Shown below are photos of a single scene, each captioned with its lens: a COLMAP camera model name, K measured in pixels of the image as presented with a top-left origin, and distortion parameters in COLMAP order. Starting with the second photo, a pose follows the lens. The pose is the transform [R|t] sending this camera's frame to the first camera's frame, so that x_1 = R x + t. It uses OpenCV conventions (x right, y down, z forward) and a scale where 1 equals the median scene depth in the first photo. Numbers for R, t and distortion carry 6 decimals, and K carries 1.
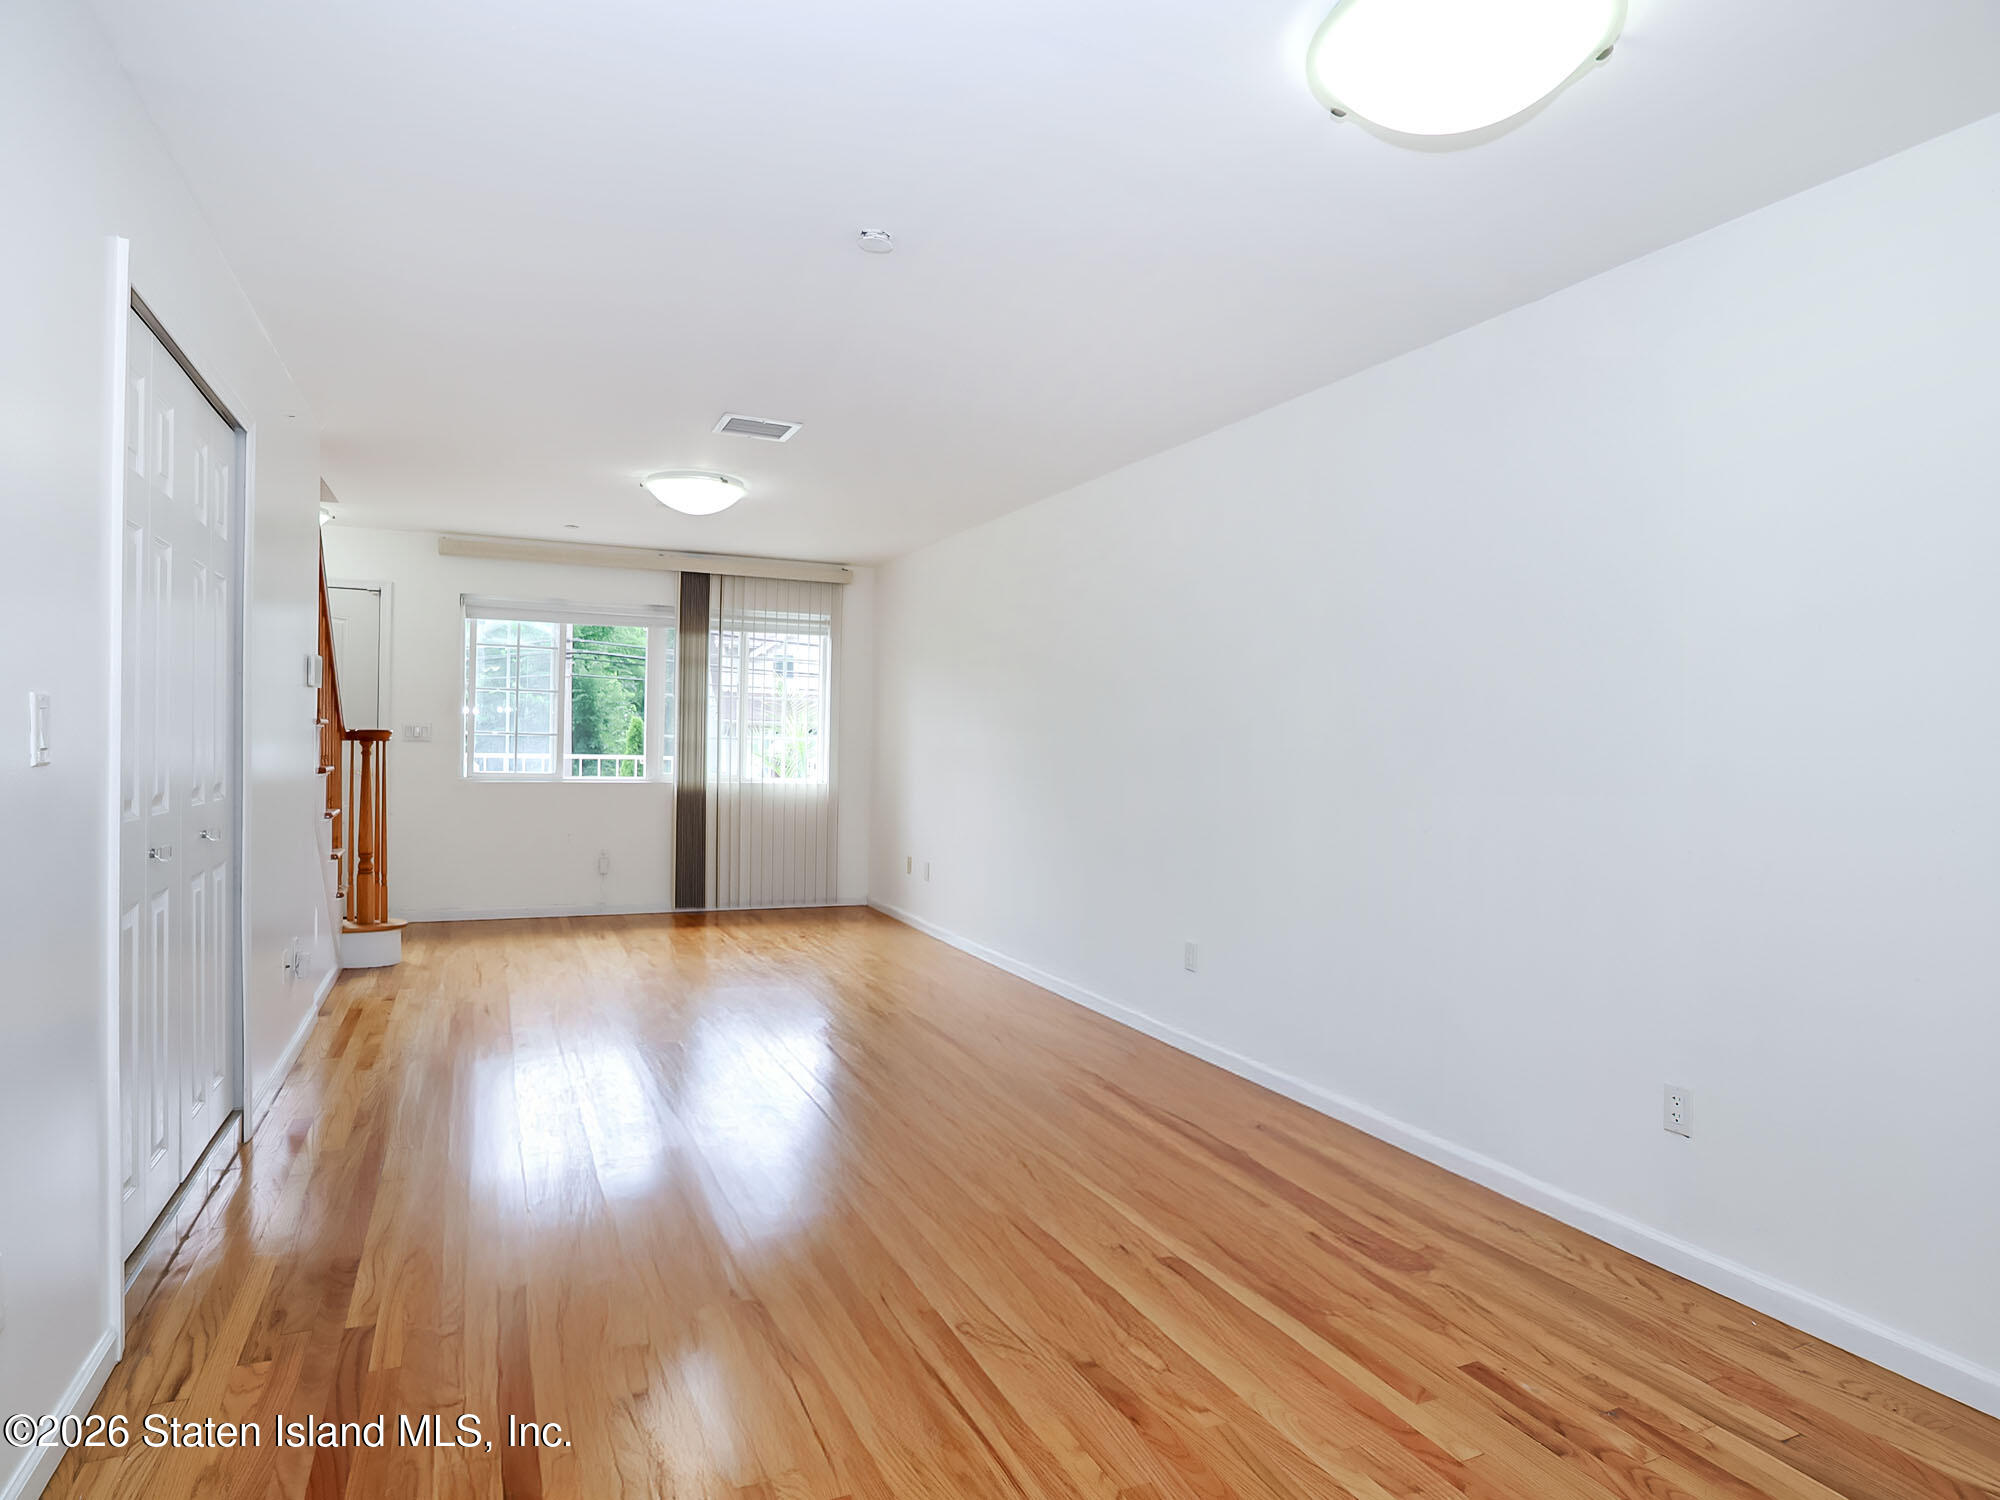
lens RADIAL K [[1159.7, 0, 987.6], [0, 1159.7, 753.7], [0, 0, 1]] dist [-0.016916, 0.002114]
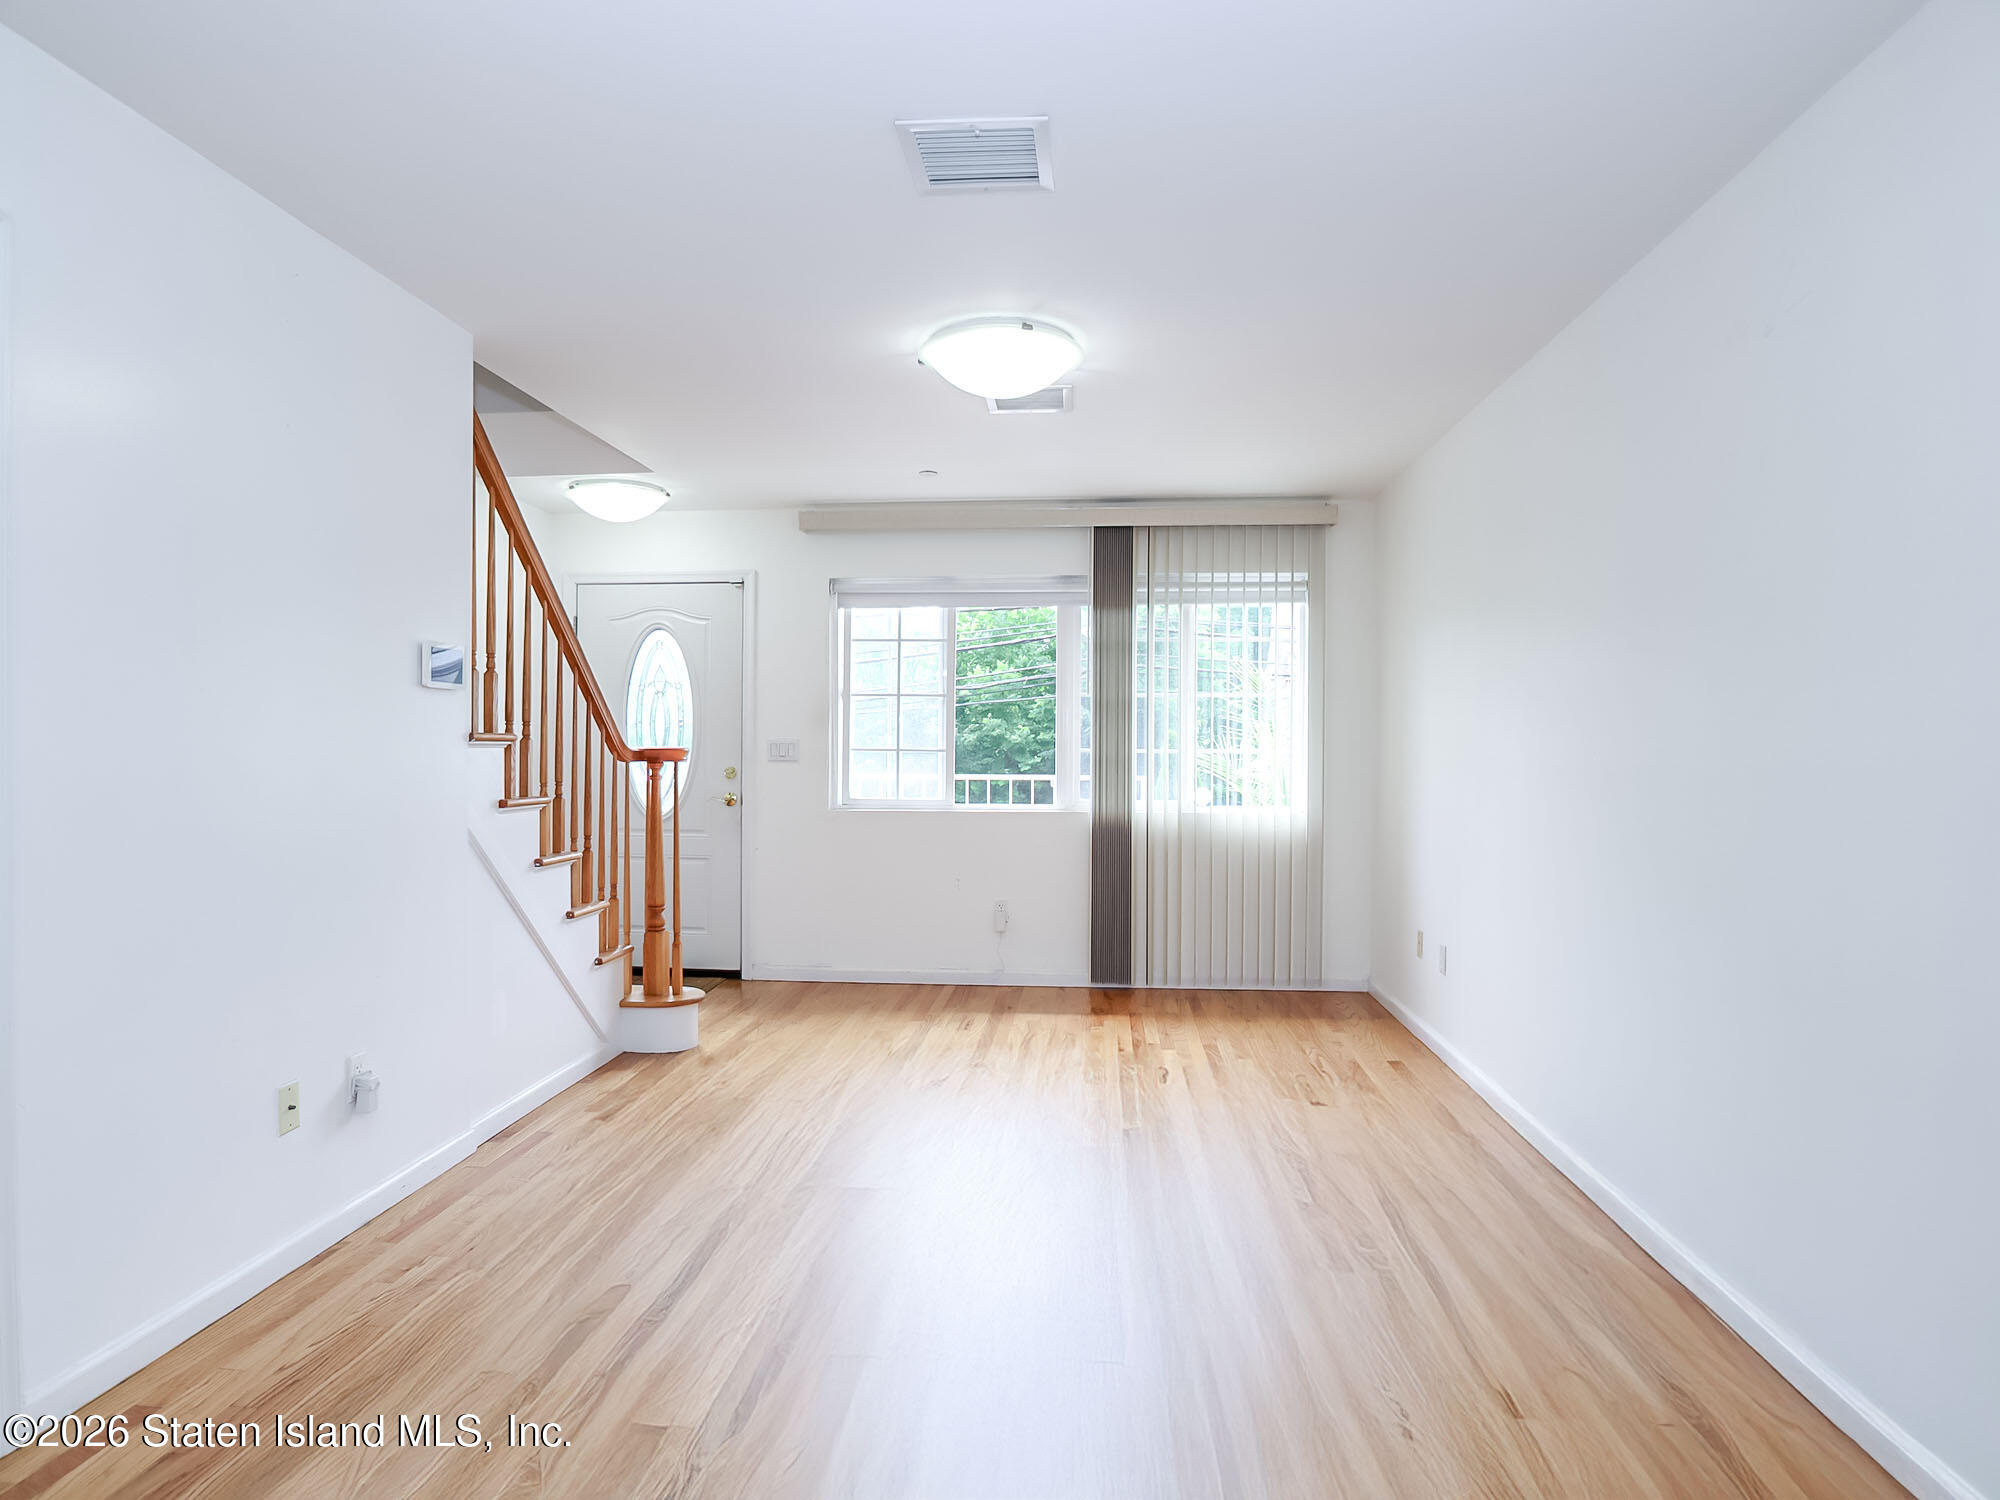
lens RADIAL K [[1159.7, 0, 1011.2], [0, 1159.7, 762.6], [0, 0, 1]] dist [-0.016916, 0.002114]
pose [[0.884395, -0.012461, -0.466572, 0.031637], [0.010016, 0.999920, -0.007718, -0.001609], [0.466631, 0.002153, 0.884449, 0.317997]]
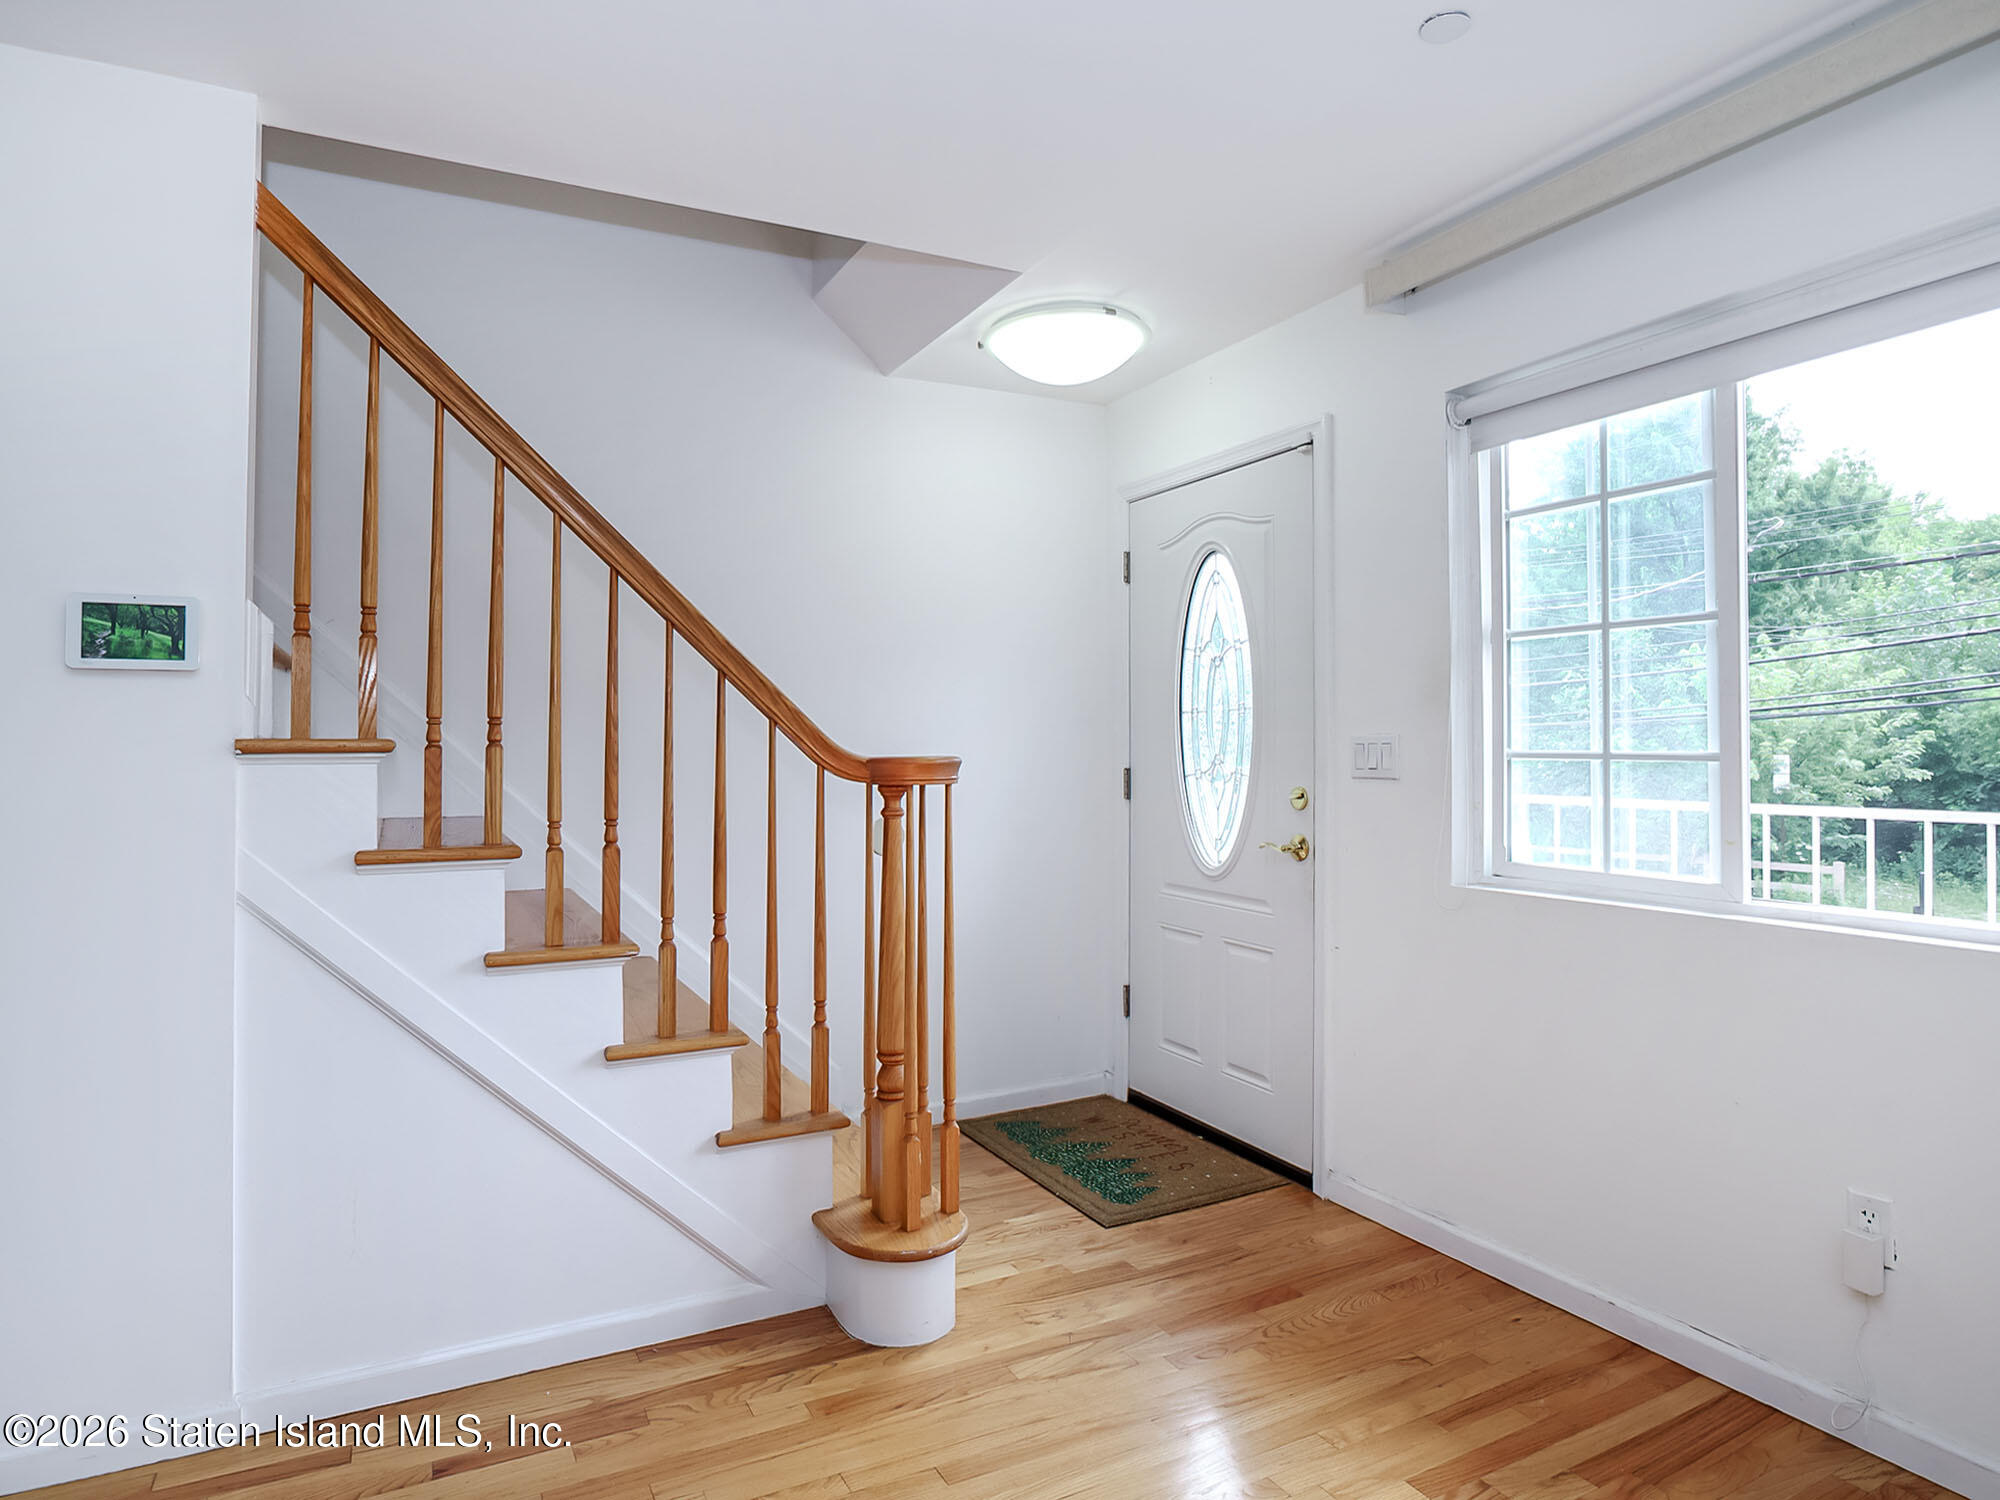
lens RADIAL K [[1159.7, 0, 994.9], [0, 1159.7, 736.6], [0, 0, 1]] dist [-0.016916, 0.002114]
pose [[0.070677, -0.031201, -0.997011, -0.082908], [-0.001097, 0.999508, -0.031357, -0.011501], [0.997499, 0.003310, 0.070608, 0.763628]]
